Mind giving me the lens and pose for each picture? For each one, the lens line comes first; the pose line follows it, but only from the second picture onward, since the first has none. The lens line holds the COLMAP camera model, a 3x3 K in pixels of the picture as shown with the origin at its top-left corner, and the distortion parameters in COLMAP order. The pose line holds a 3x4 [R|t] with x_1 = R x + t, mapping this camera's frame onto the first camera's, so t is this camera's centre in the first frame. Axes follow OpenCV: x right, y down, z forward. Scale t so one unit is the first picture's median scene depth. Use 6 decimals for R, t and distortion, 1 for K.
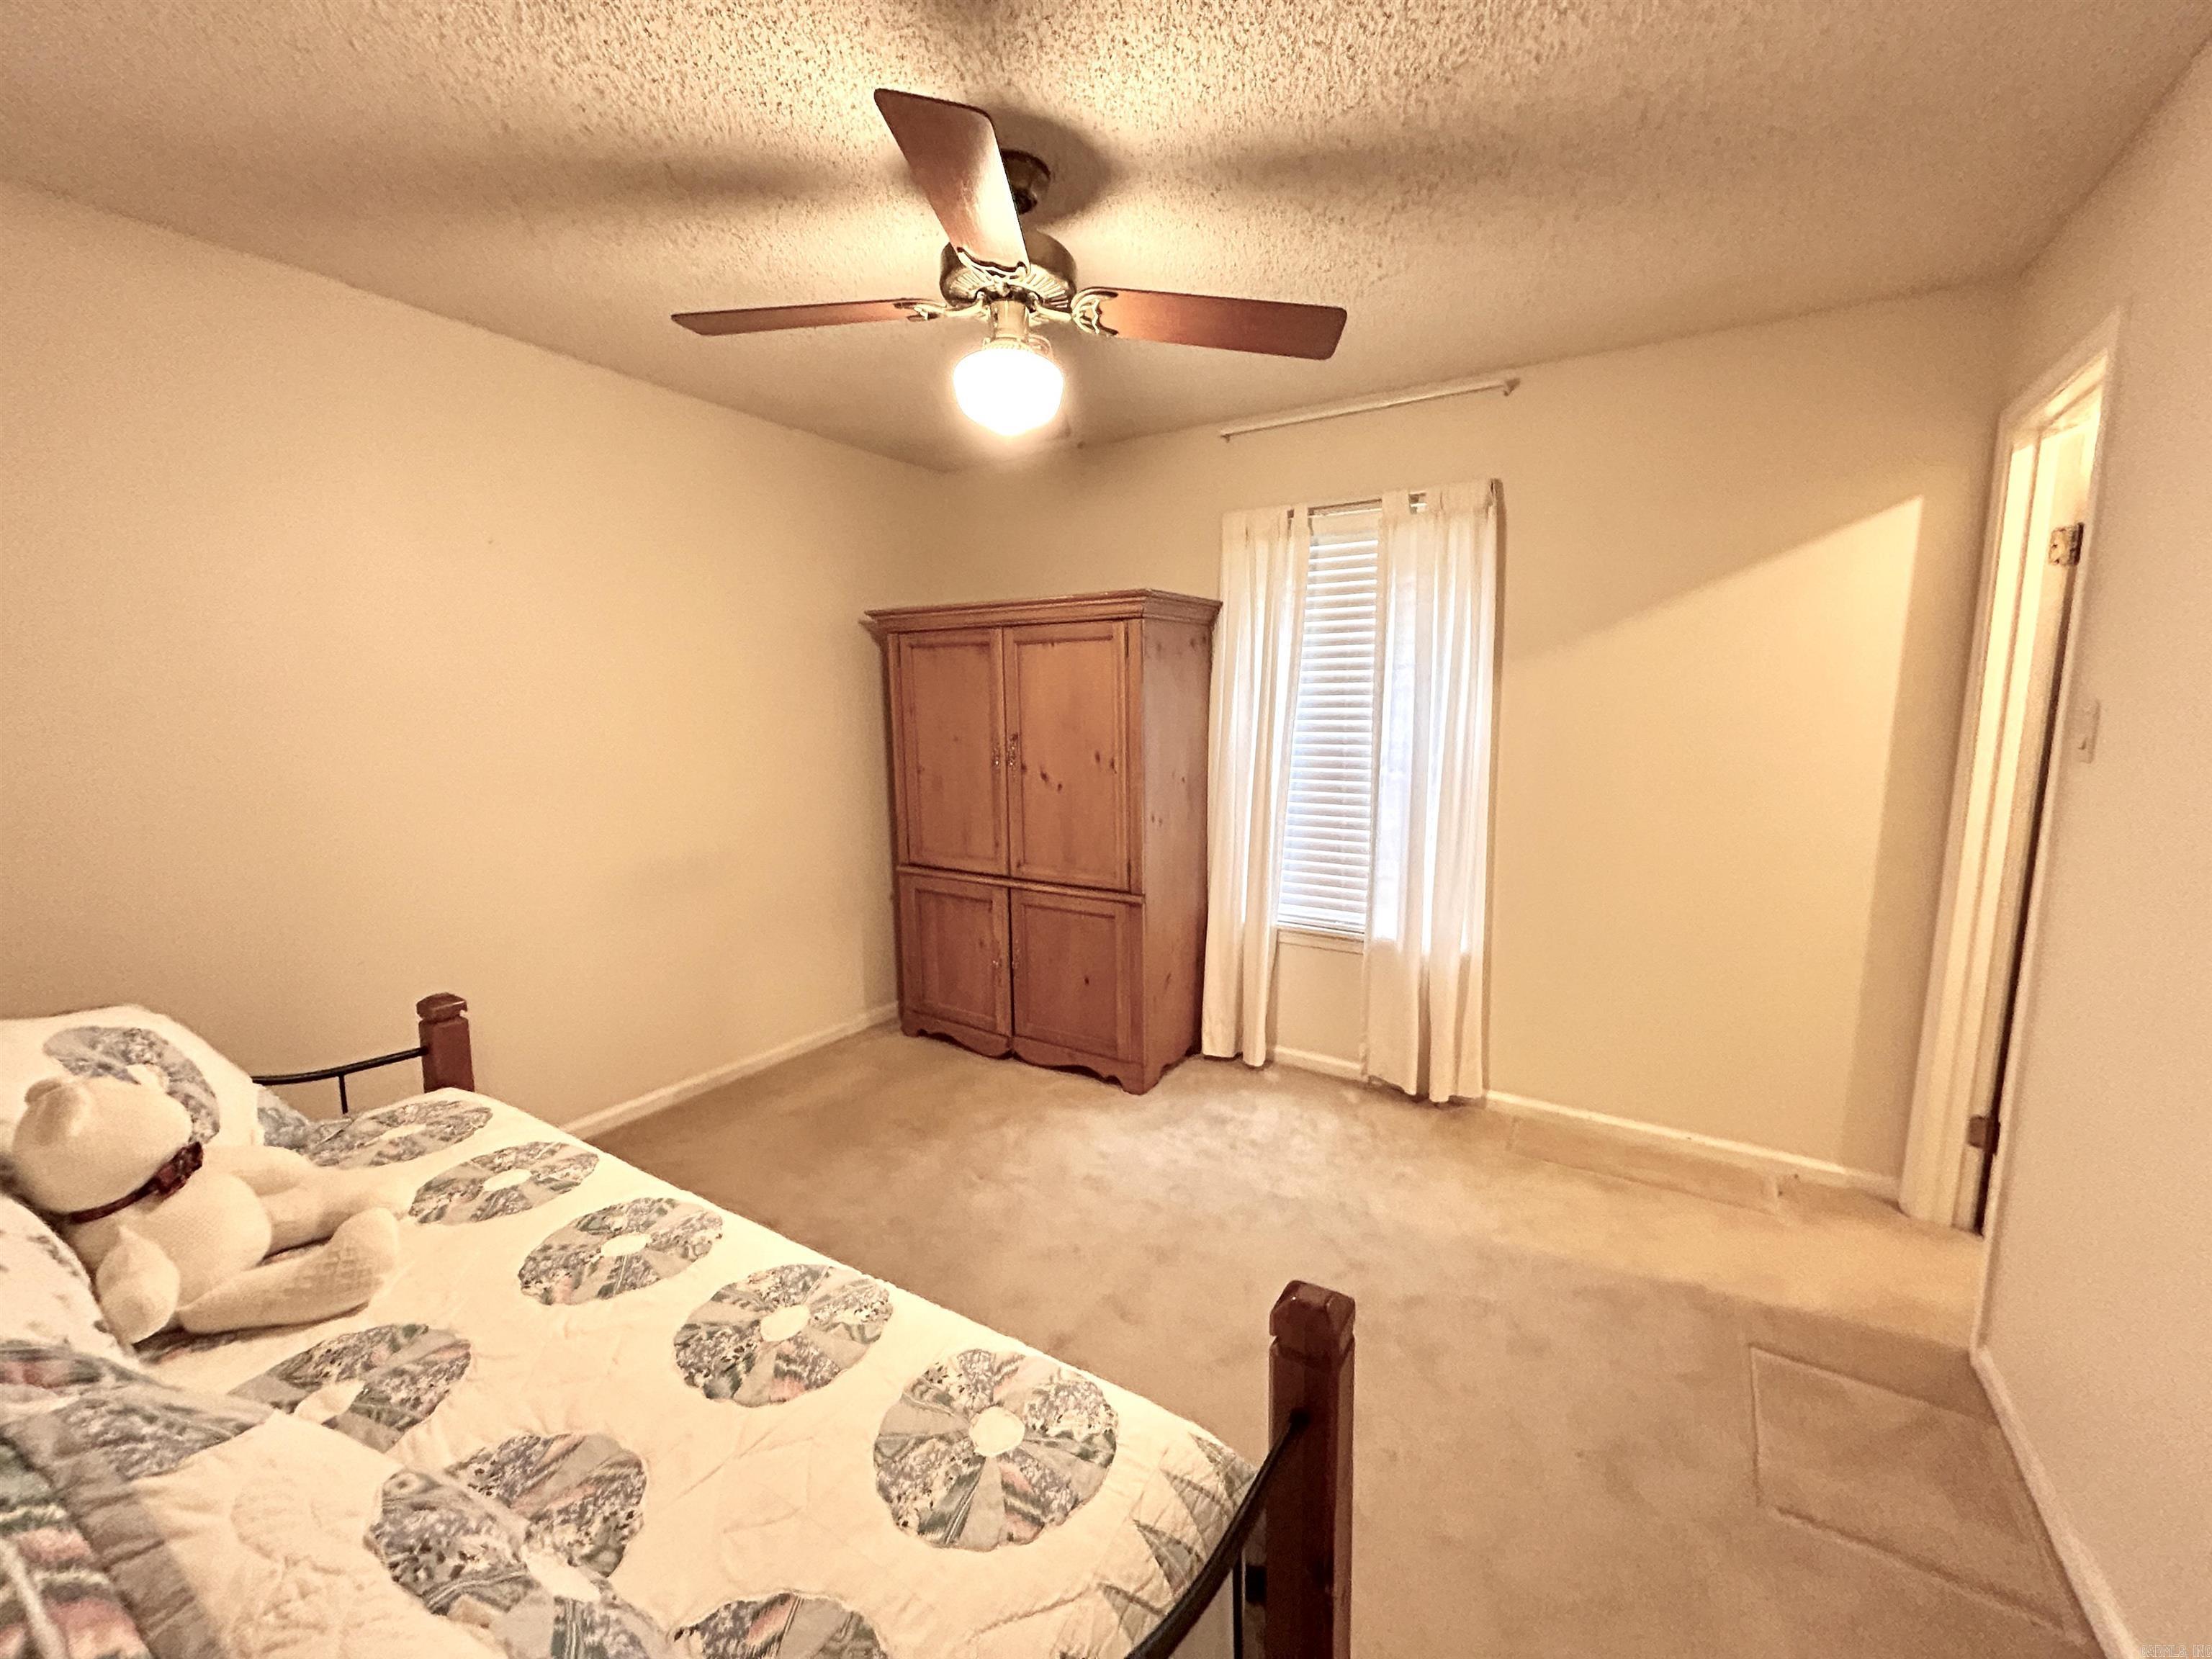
lens RADIAL K [[891.6, 0, 1102.9], [0, 891.6, 831.3], [0, 0, 1]] dist [-0.000654, -0.000490]
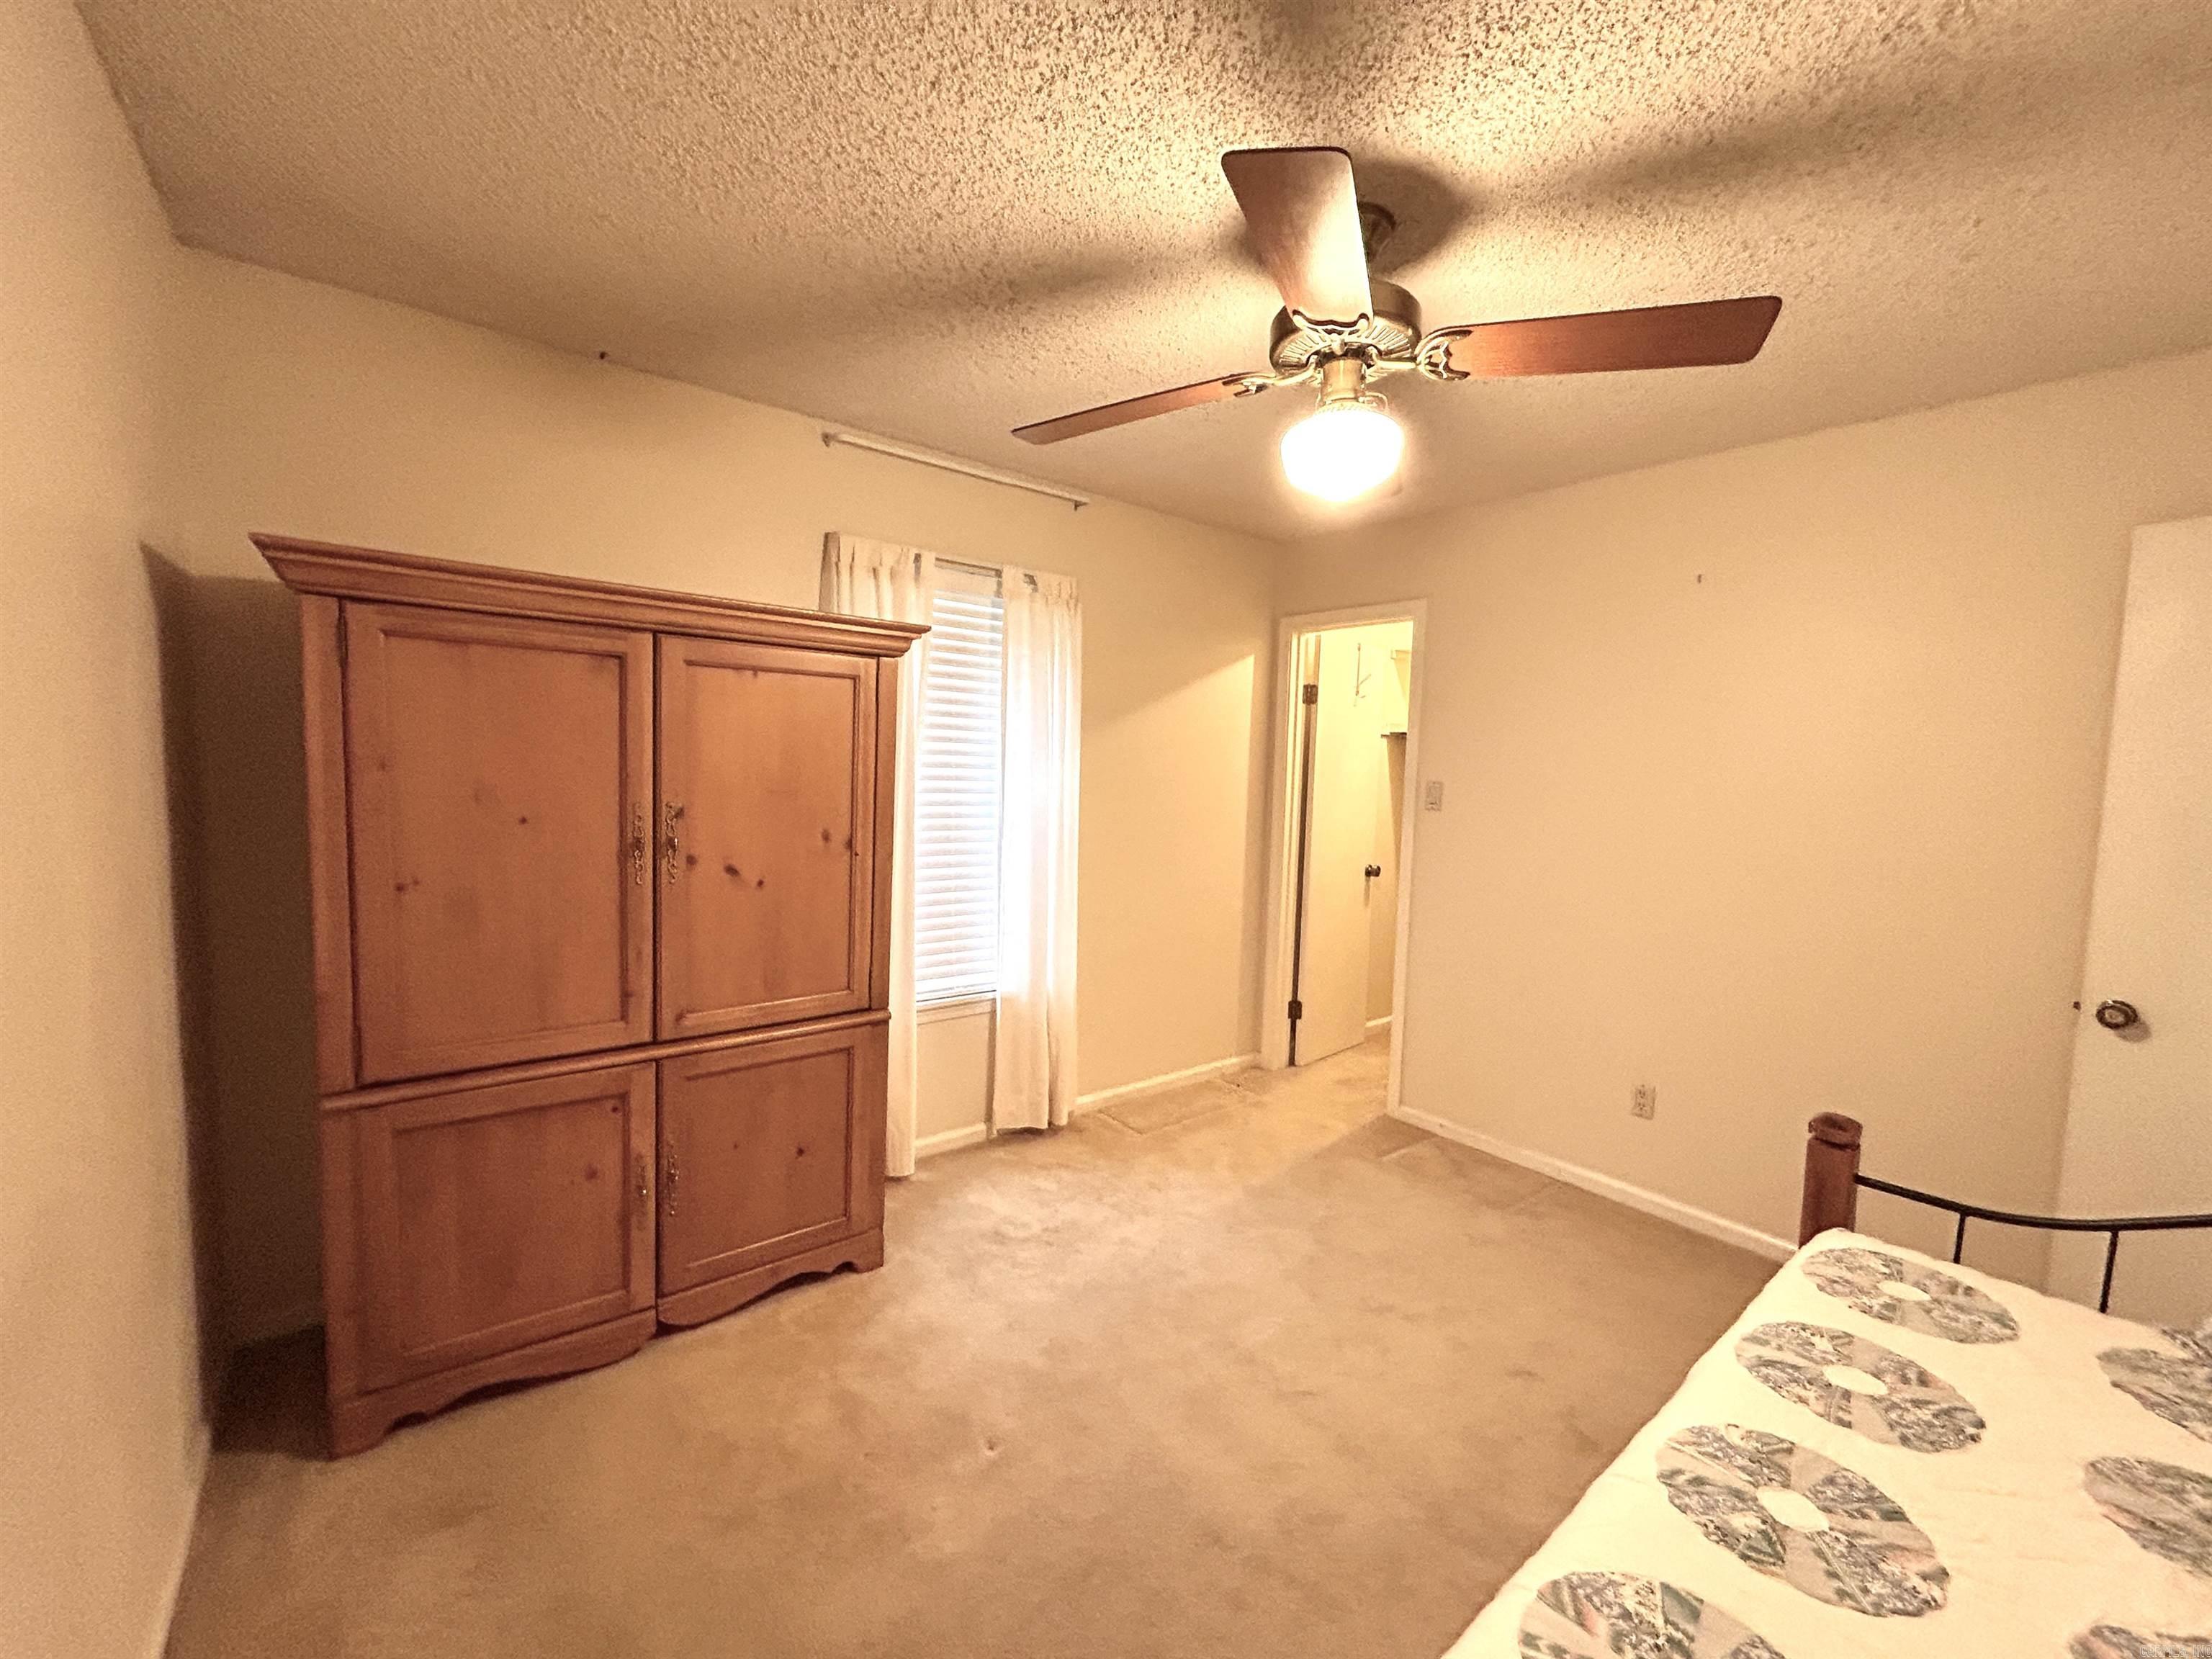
lens RADIAL K [[891.6, 0, 1101.9], [0, 891.6, 832.6], [0, 0, 1]] dist [-0.000654, -0.000490]
pose [[0.325723, -0.064139, 0.943287, -0.623588], [0.090892, 0.995200, 0.036283, -0.092966], [-0.941086, 0.073919, 0.329989, 0.551248]]
